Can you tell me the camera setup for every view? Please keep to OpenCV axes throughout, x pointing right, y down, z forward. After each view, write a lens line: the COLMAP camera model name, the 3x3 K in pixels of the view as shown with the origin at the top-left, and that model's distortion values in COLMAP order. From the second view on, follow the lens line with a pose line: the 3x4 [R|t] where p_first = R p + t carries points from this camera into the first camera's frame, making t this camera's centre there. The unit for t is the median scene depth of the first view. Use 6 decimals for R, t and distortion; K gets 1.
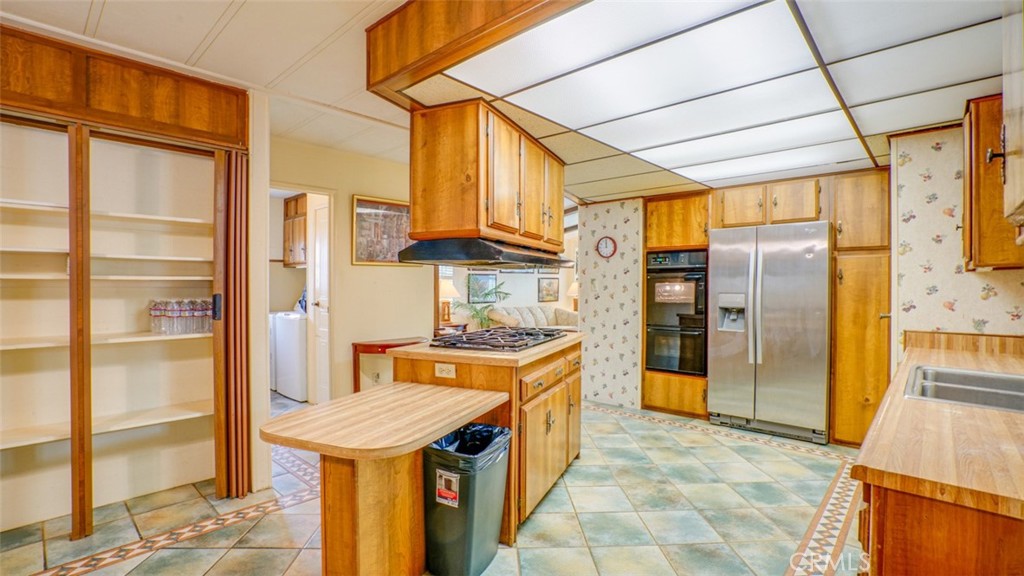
lens RADIAL K [[475.1, 0, 503.8], [0, 475.1, 290.6], [0, 0, 1]] dist [-0.057982, 0.019903]
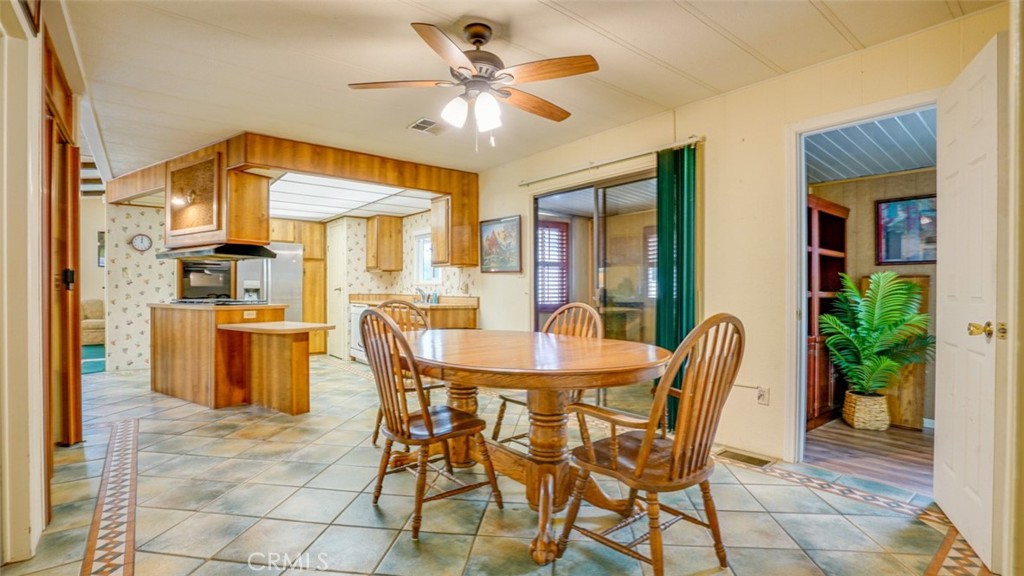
lens RADIAL K [[475.1, 0, 518.2], [0, 475.1, 292.0], [0, 0, 1]] dist [-0.057982, 0.019903]
pose [[0.134550, -0.008653, 0.990869, -0.960149], [0.003575, 0.999960, 0.008247, 0.035902], [-0.990900, 0.002433, 0.134575, -0.162403]]
